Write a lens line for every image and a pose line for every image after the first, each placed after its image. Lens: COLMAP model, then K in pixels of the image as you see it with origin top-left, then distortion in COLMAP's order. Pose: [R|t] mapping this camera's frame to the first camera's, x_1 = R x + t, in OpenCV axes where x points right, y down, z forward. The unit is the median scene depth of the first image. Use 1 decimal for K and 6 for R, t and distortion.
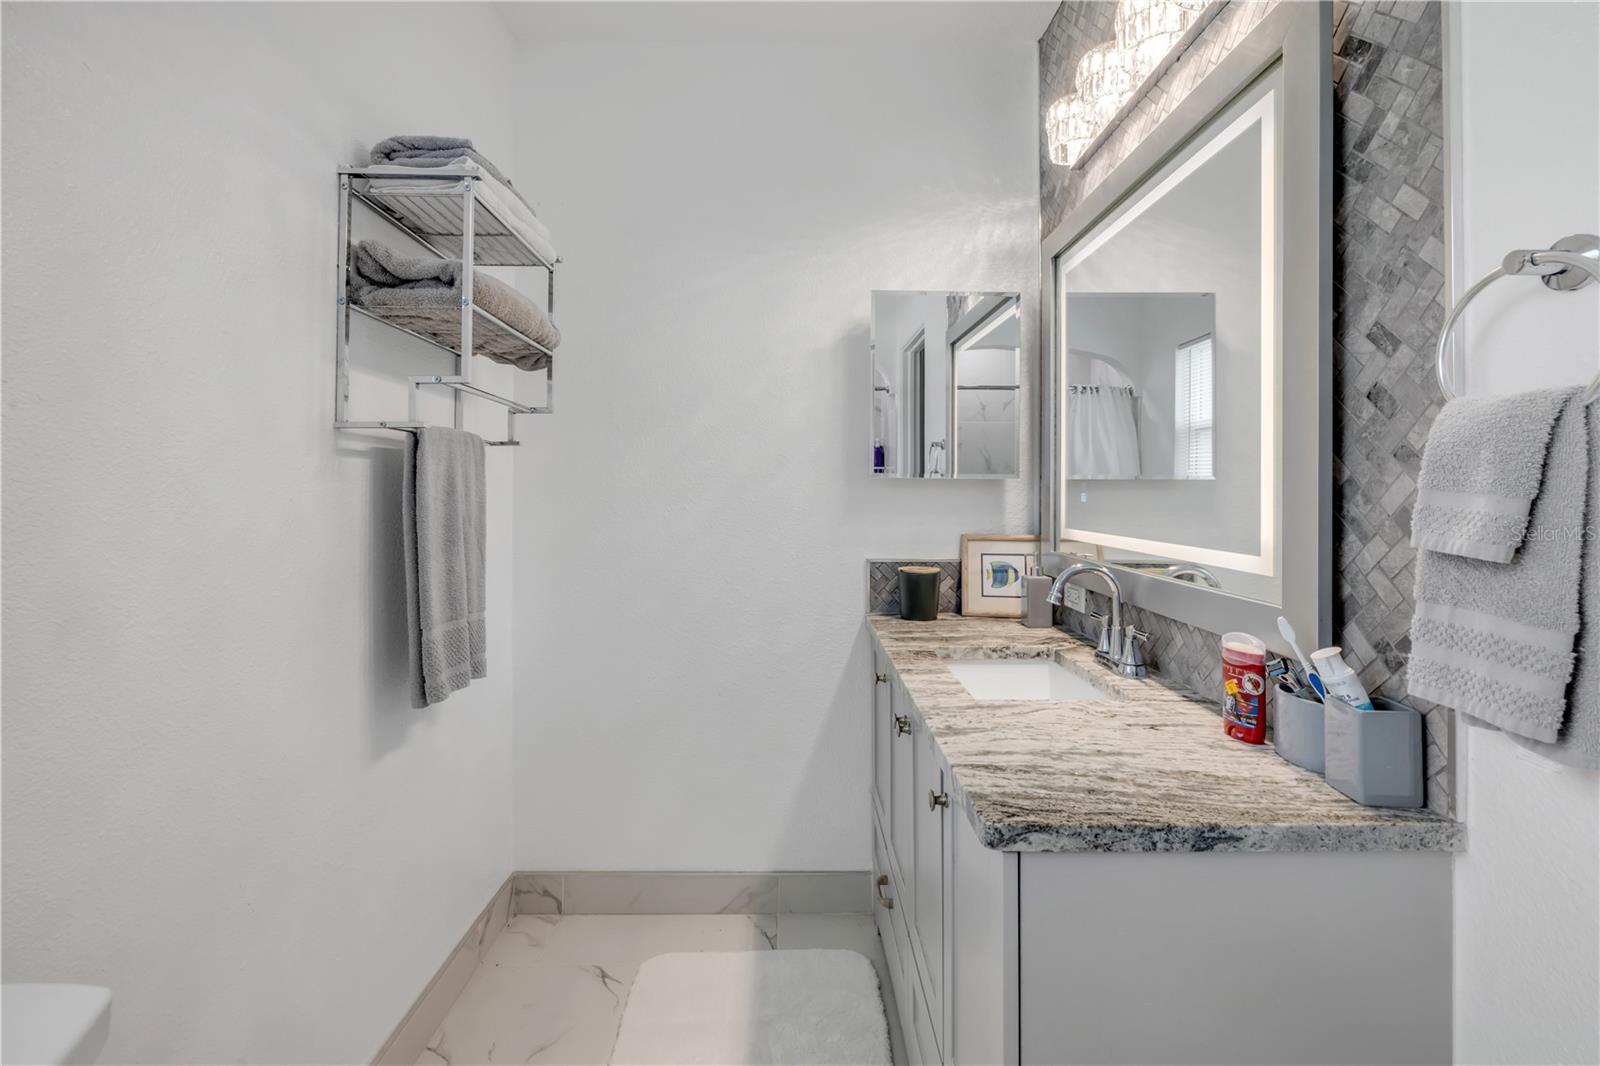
lens RADIAL K [[687.3, 0, 803.2], [0, 687.3, 485.9], [0, 0, 1]] dist [-0.001598, 0.000084]
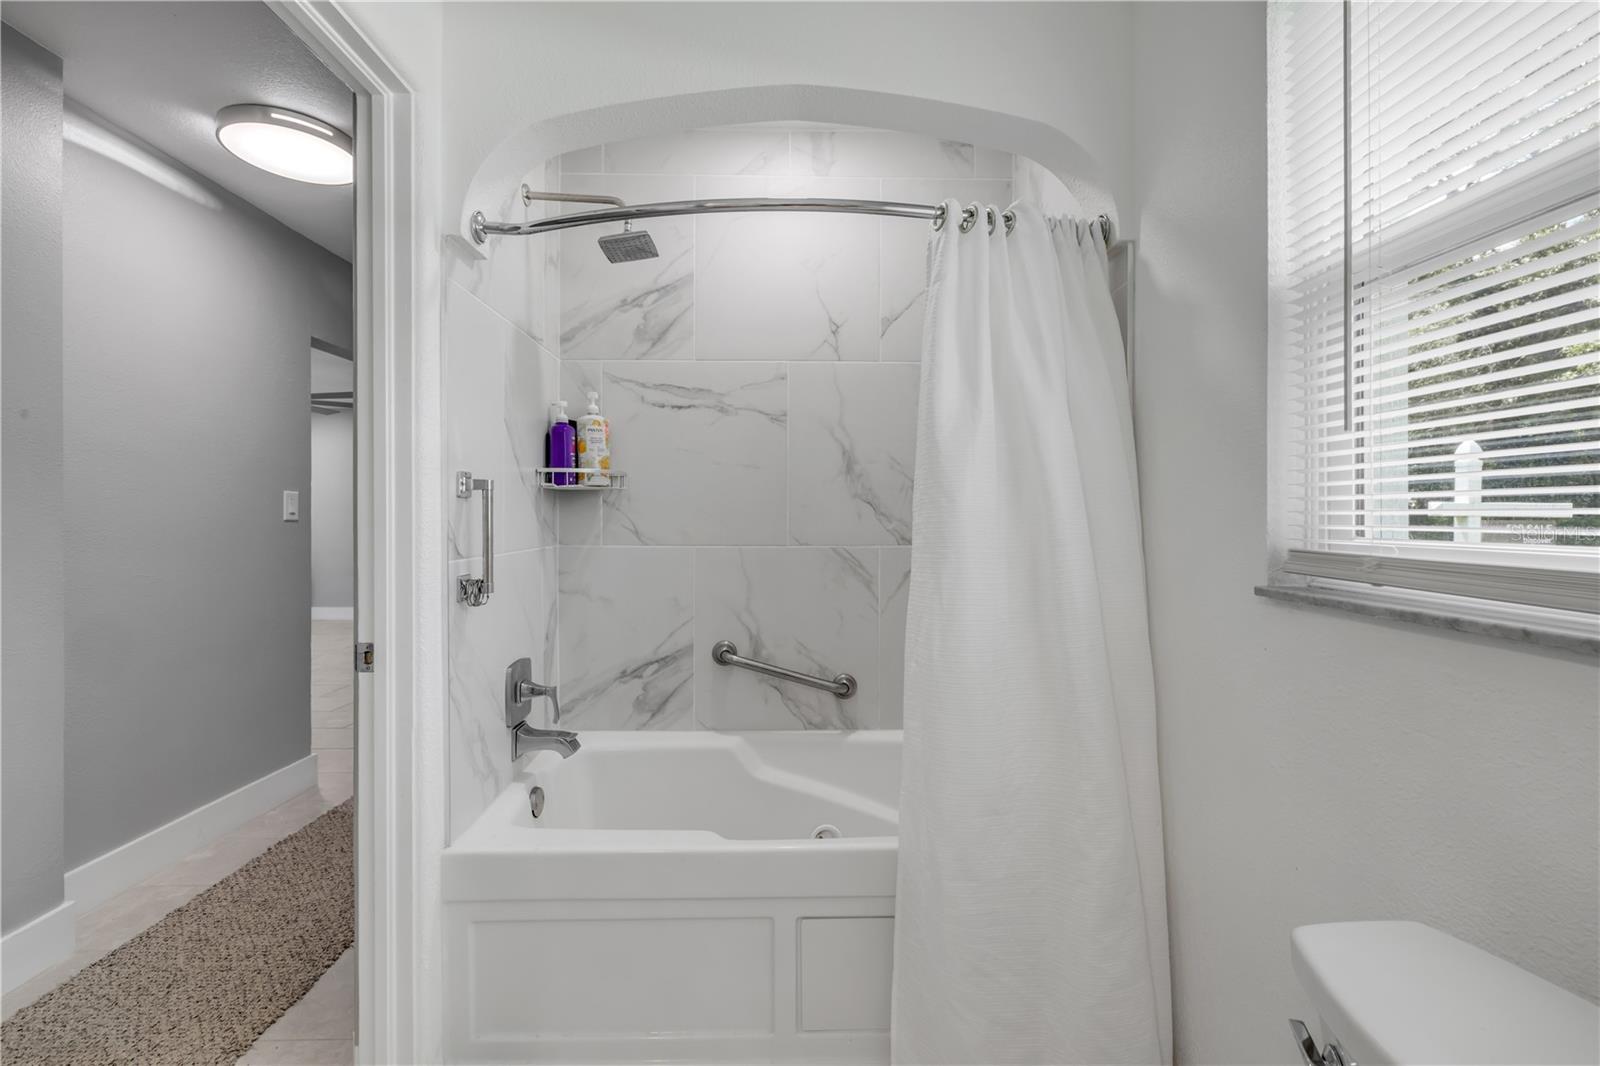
lens RADIAL K [[683.0, 0, 799.9], [0, 683.0, 511.7], [0, 0, 1]] dist [-0.001458, 0.000013]
pose [[0.999817, -0.009816, 0.016432, 2.233611], [0.009776, 0.999949, 0.002532, 0.017132], [-0.016456, -0.002371, 0.999862, 4.661617]]
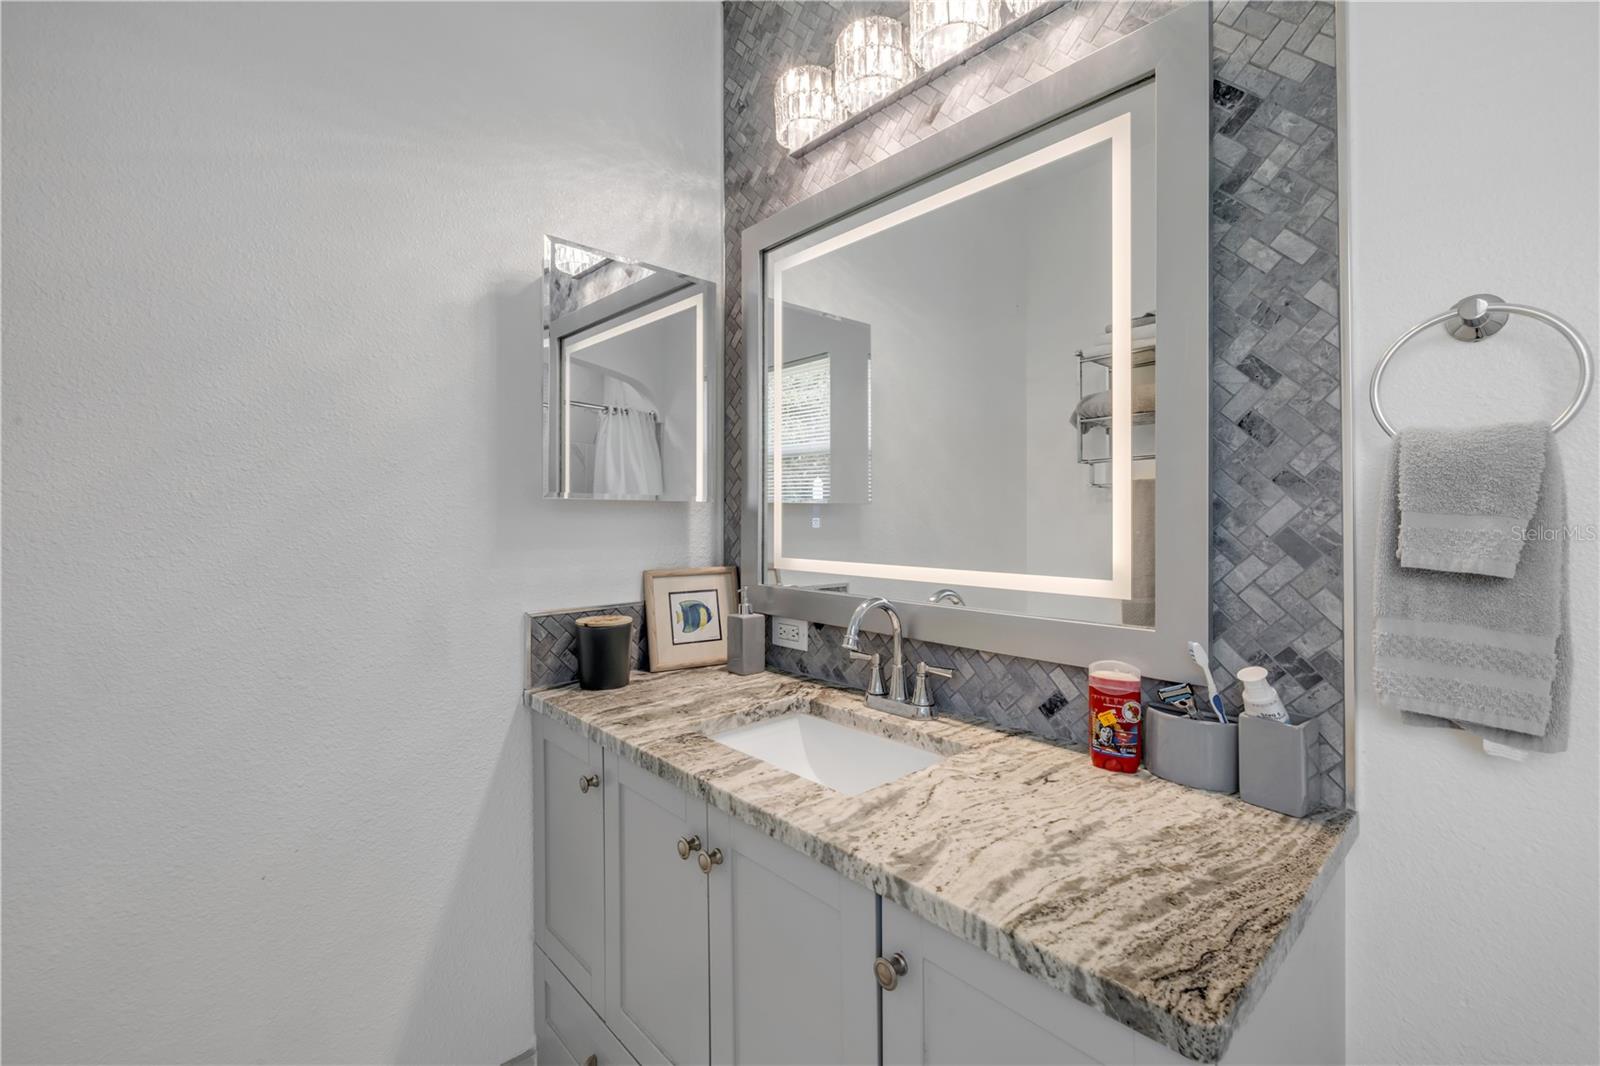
lens RADIAL K [[683.0, 0, 799.9], [0, 683.0, 511.7], [0, 0, 1]] dist [-0.001458, 0.000013]
pose [[0.746041, -0.002335, 0.665896, -0.344277], [0.001392, 0.999997, 0.001947, 0.001382], [-0.665899, -0.000526, 0.746042, 0.593528]]
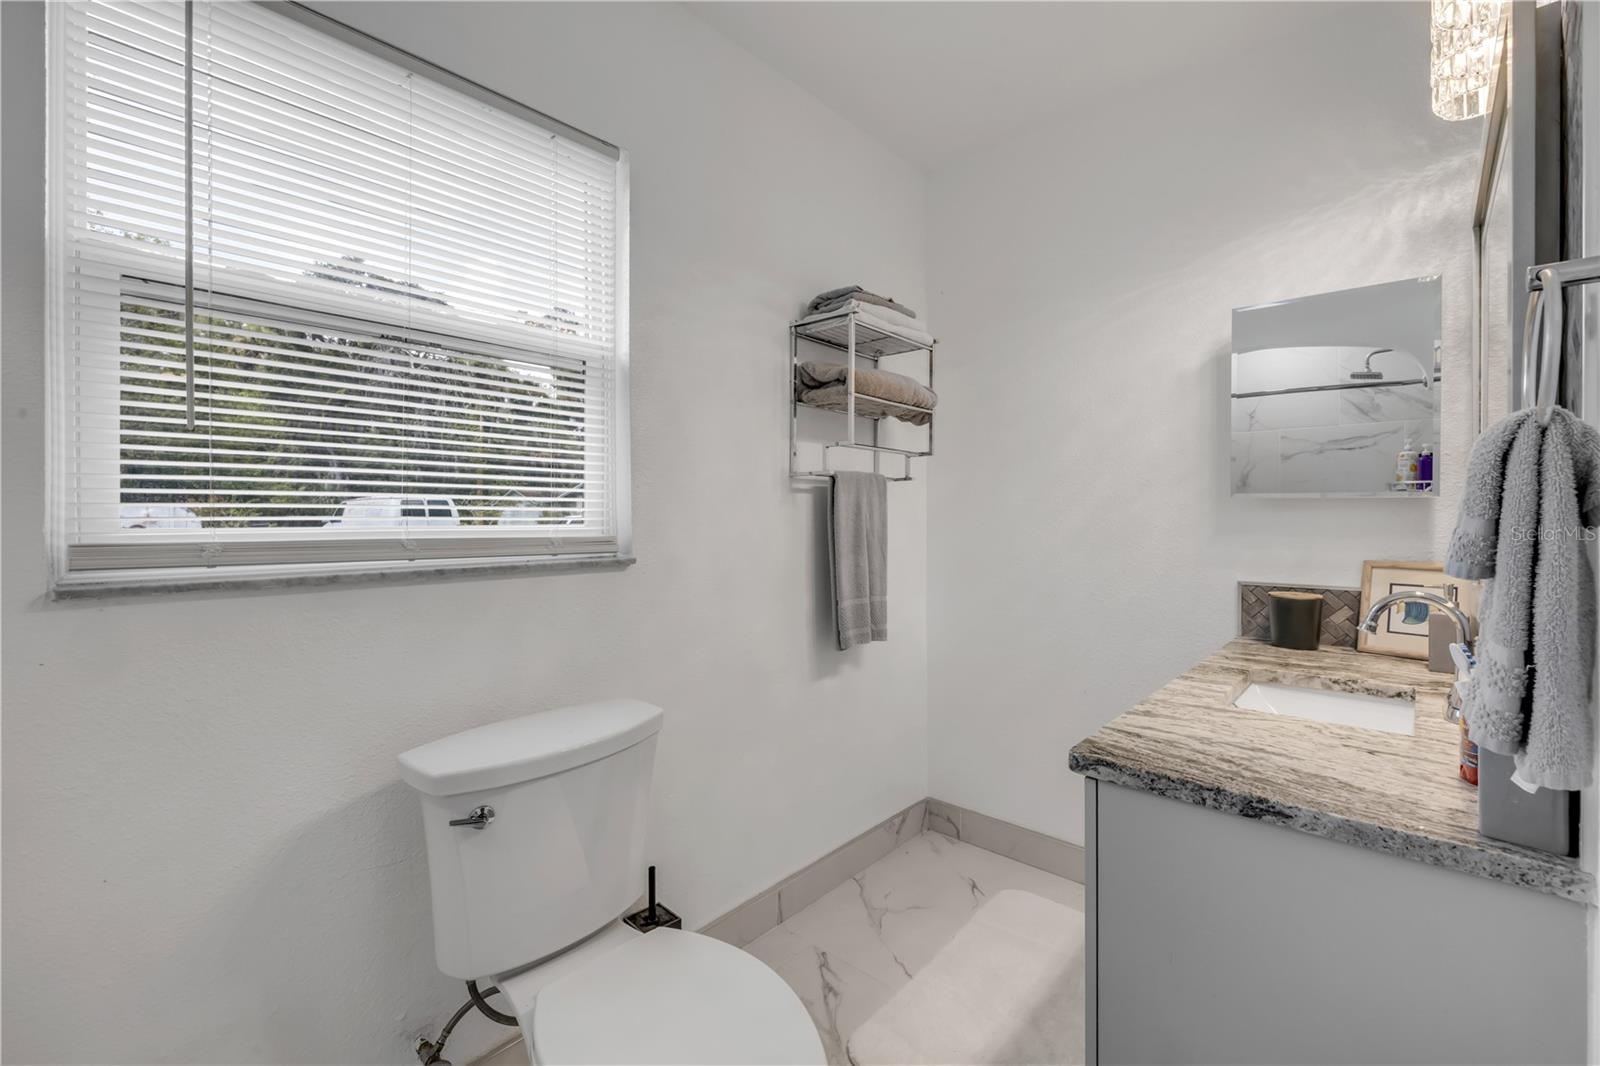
lens RADIAL K [[683.0, 0, 799.9], [0, 683.0, 511.7], [0, 0, 1]] dist [-0.001458, 0.000013]
pose [[0.733281, -0.004245, -0.679912, 0.617433], [0.008621, 0.999958, 0.003055, -0.002183], [0.679871, -0.008102, 0.733287, -0.288529]]
